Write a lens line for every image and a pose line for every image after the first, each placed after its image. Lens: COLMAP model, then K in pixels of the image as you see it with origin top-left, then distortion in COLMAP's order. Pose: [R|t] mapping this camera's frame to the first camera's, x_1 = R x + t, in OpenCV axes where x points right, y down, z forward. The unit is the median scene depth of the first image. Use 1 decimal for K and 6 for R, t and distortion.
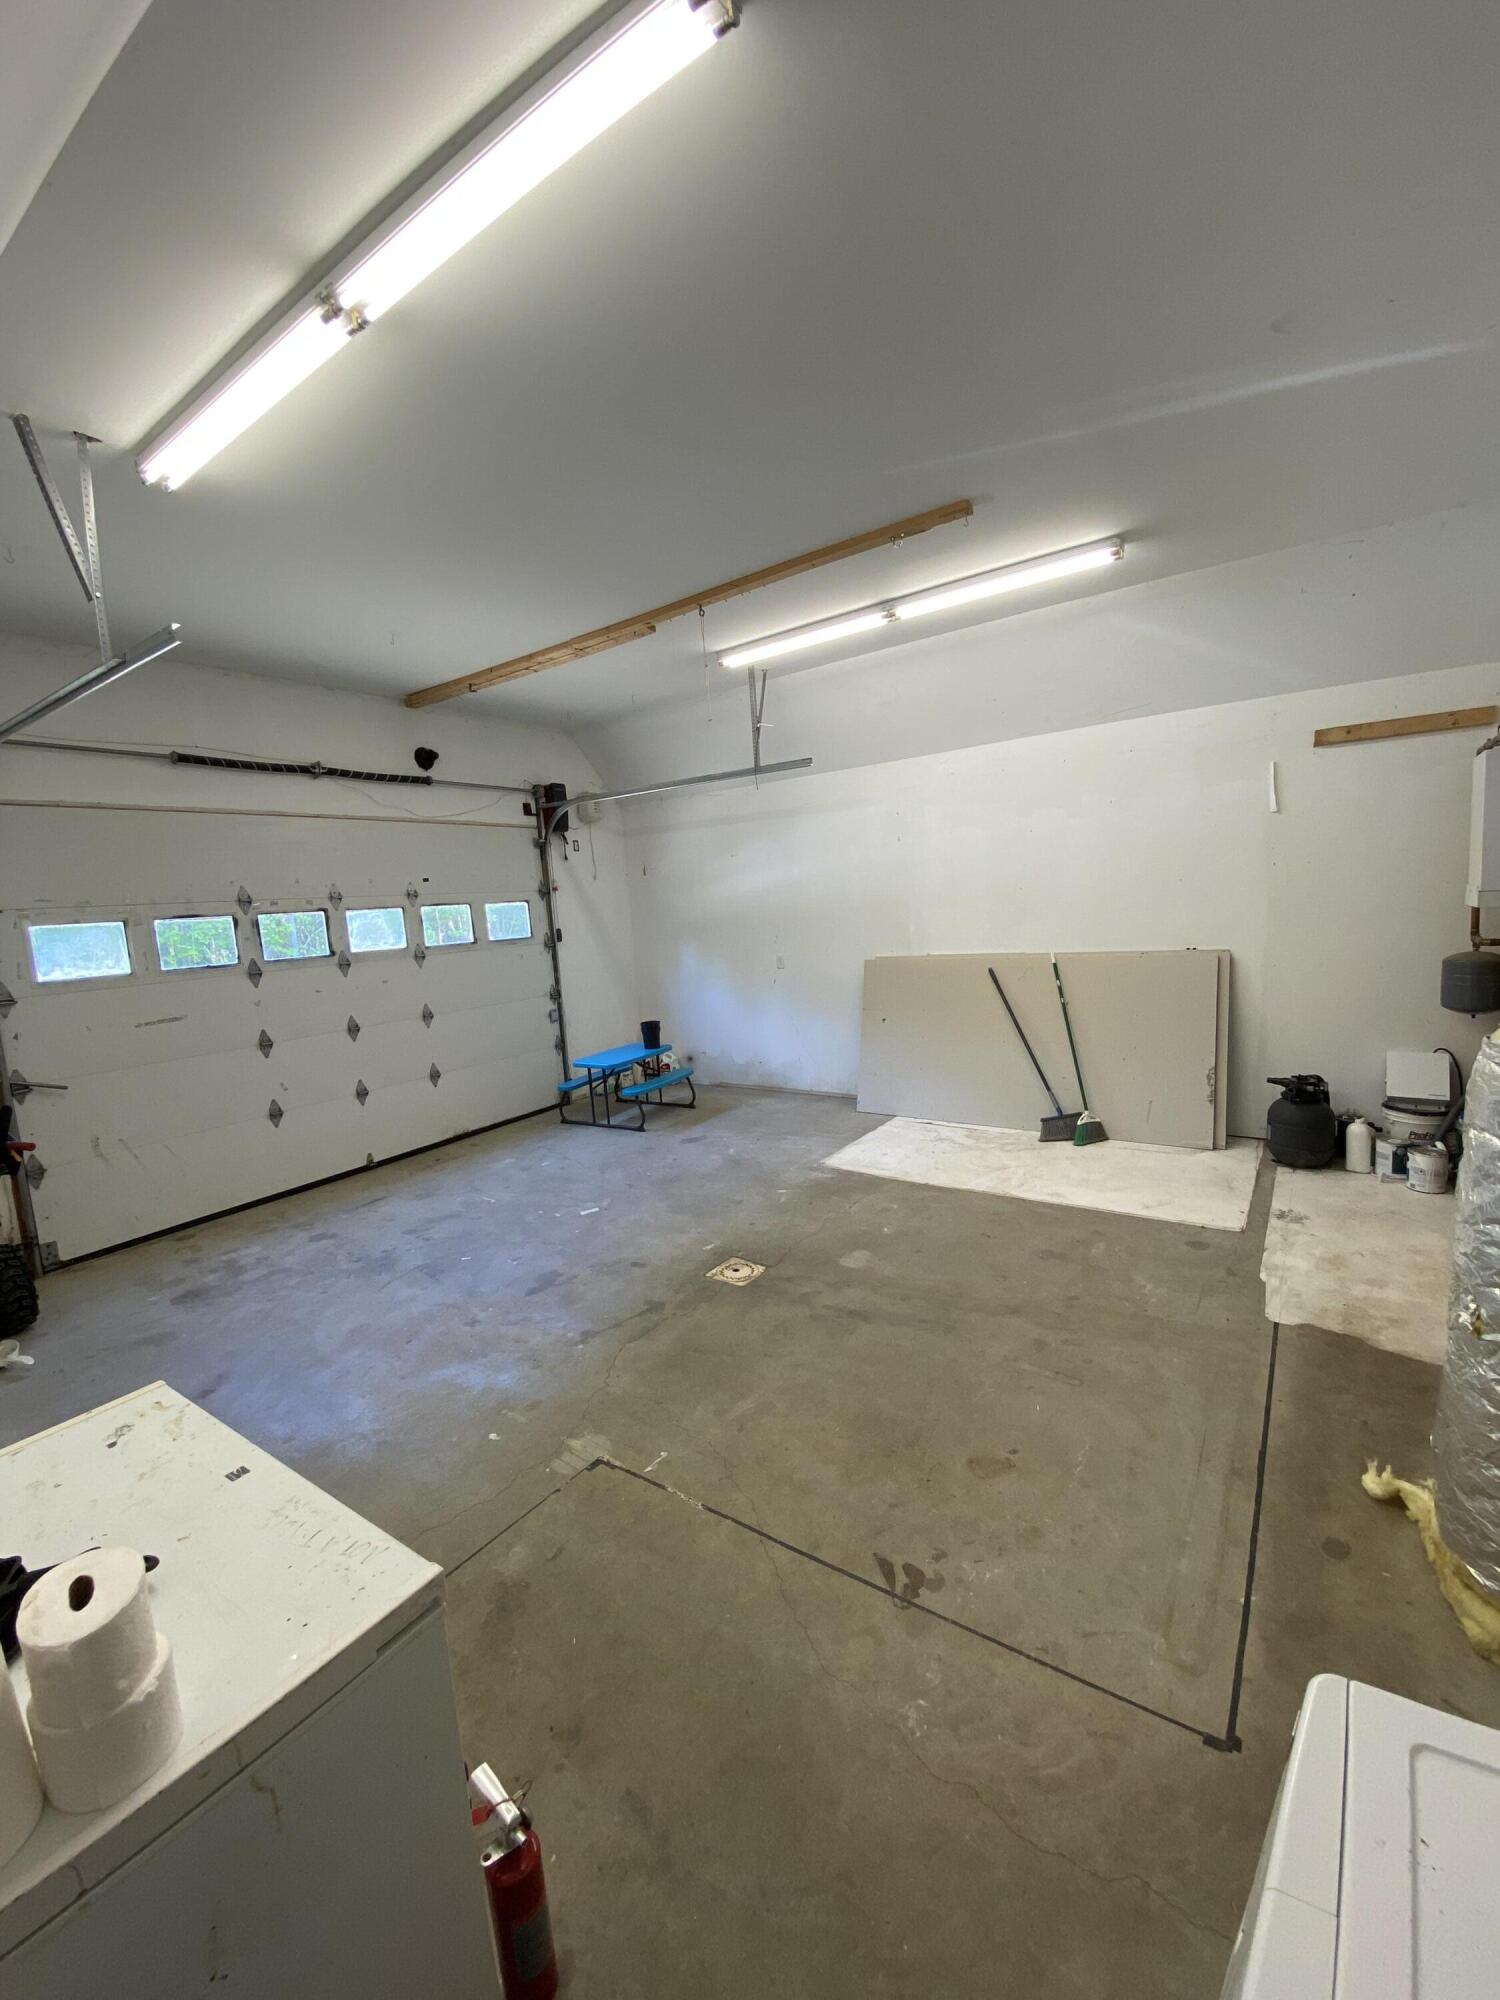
lens RADIAL K [[823.7, 0, 753.1], [0, 823.7, 1006.2], [0, 0, 1]] dist [0.003592, -0.001123]
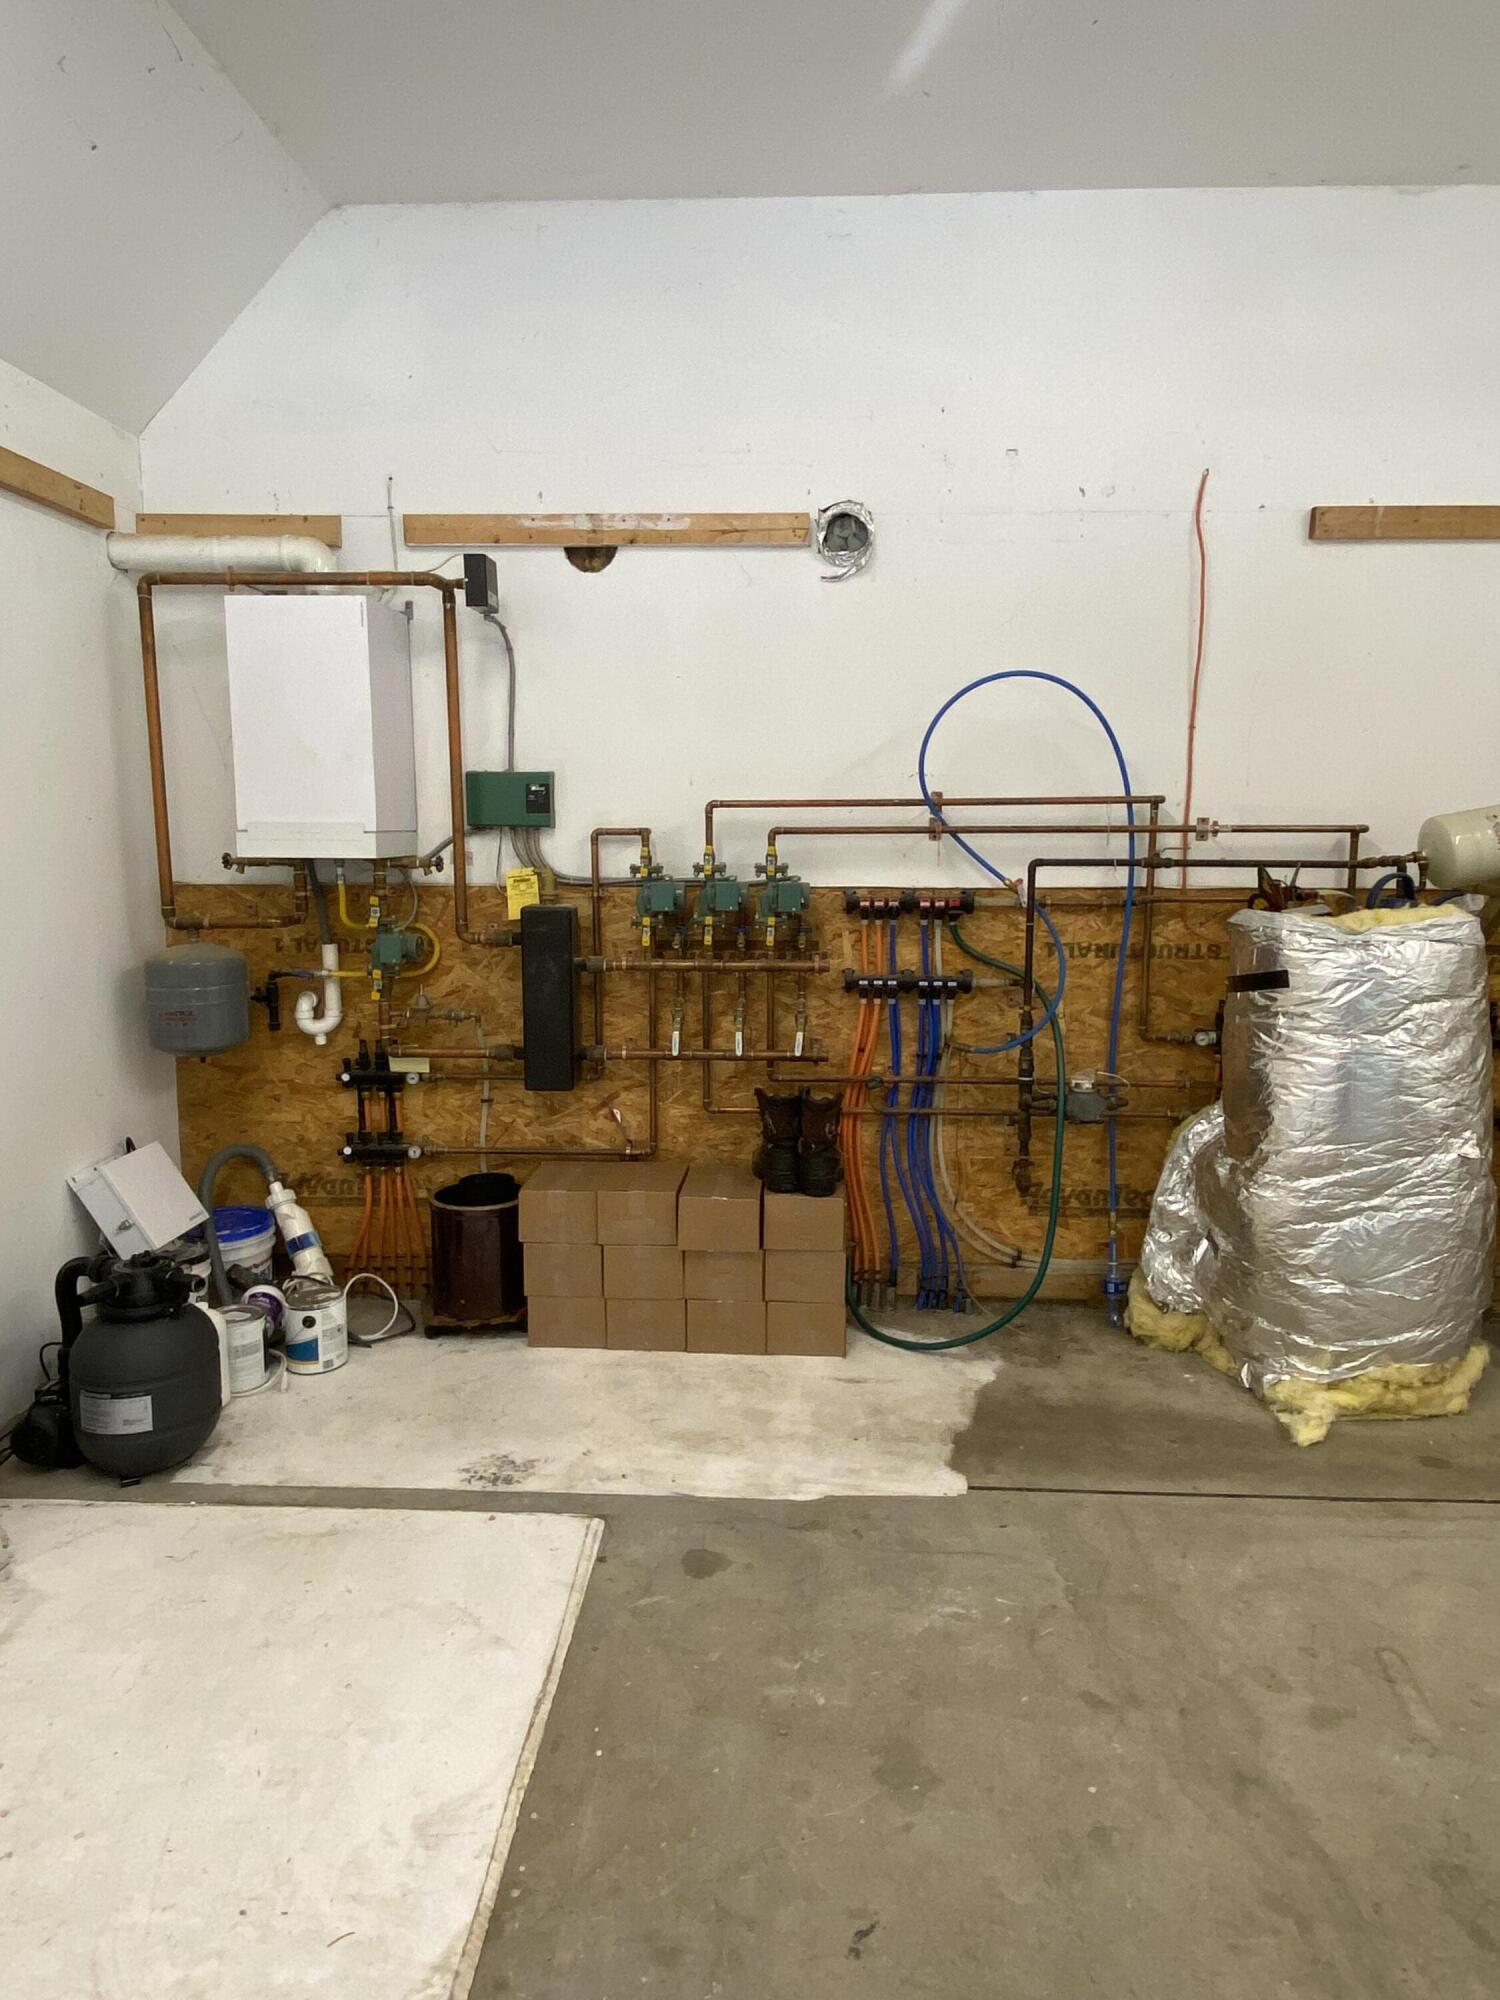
lens RADIAL K [[1281.8, 0, 796.1], [0, 1281.8, 983.8], [0, 0, 1]] dist [0.025557, -0.011213]
pose [[-0.544717, -0.061229, 0.836382, -0.055592], [0.137098, 0.977412, 0.160843, -0.111159], [-0.827337, 0.202280, -0.524019, 1.070447]]
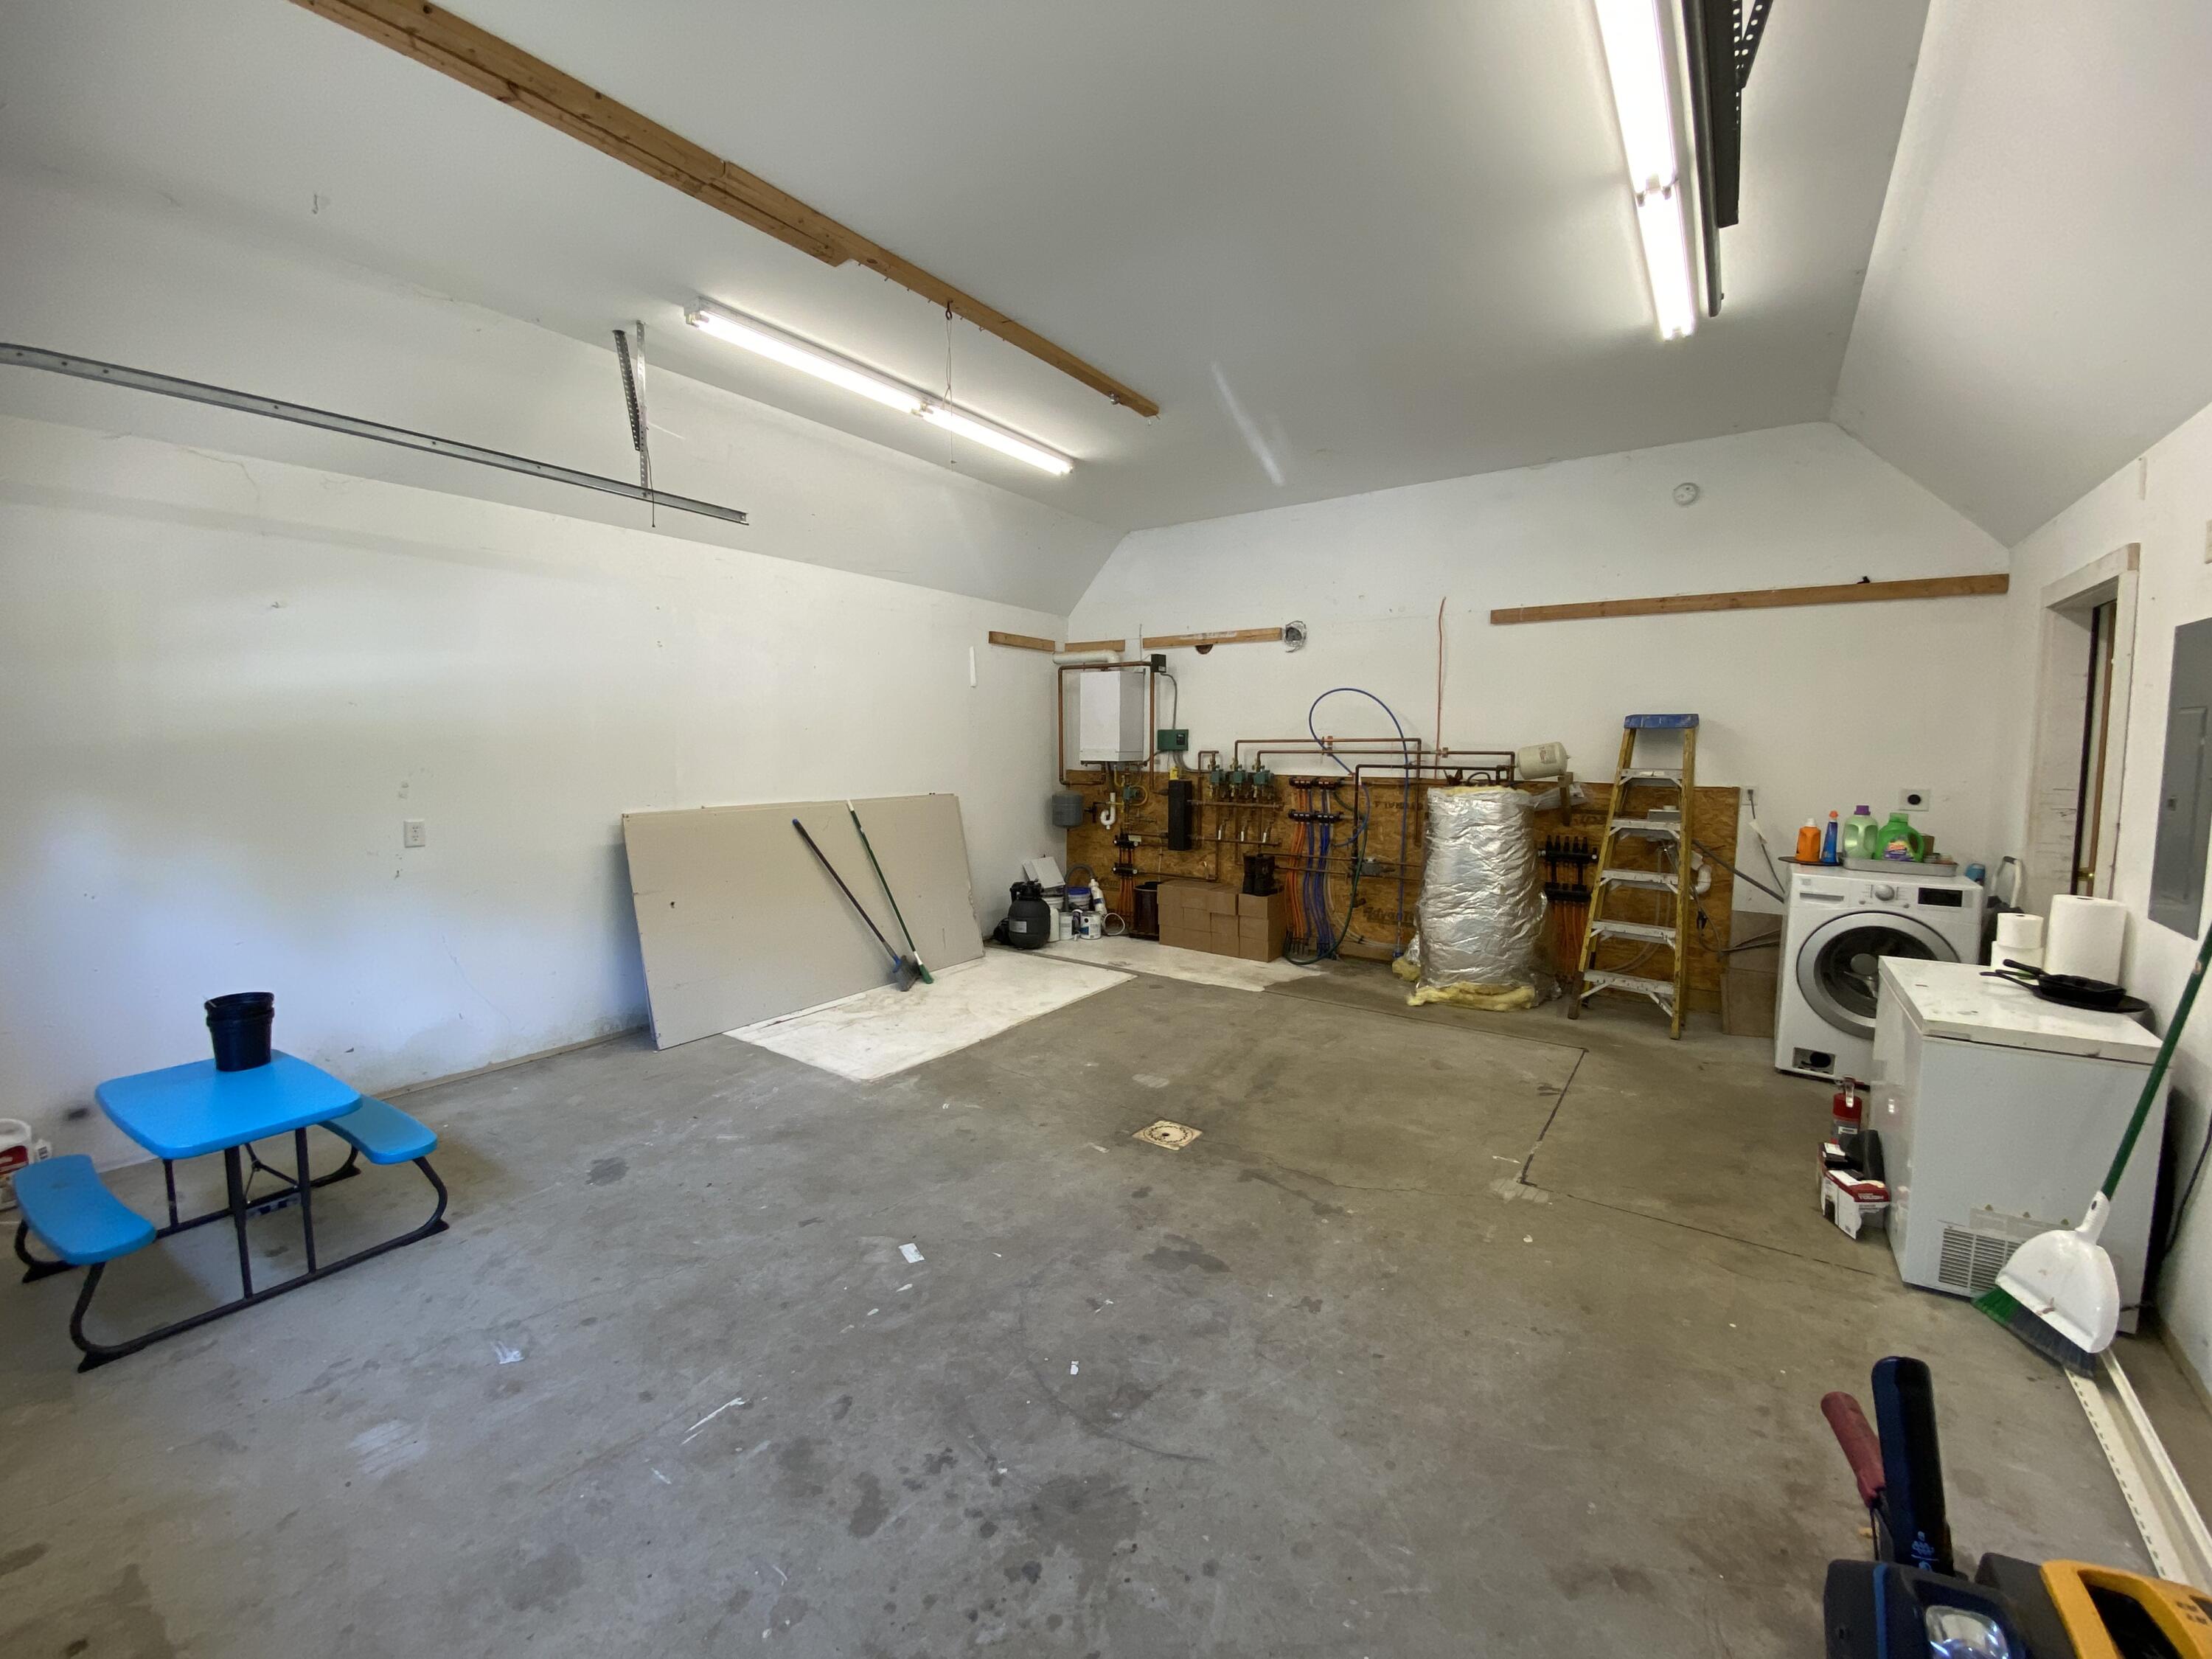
lens RADIAL K [[911.0, 0, 1106.6], [0, 911.0, 821.1], [0, 0, 1]] dist [0.003592, -0.001123]
pose [[0.004211, -0.033795, 0.999420, -0.851141], [0.130692, 0.990875, 0.032956, -0.045334], [-0.991414, 0.130477, 0.008589, 0.873321]]
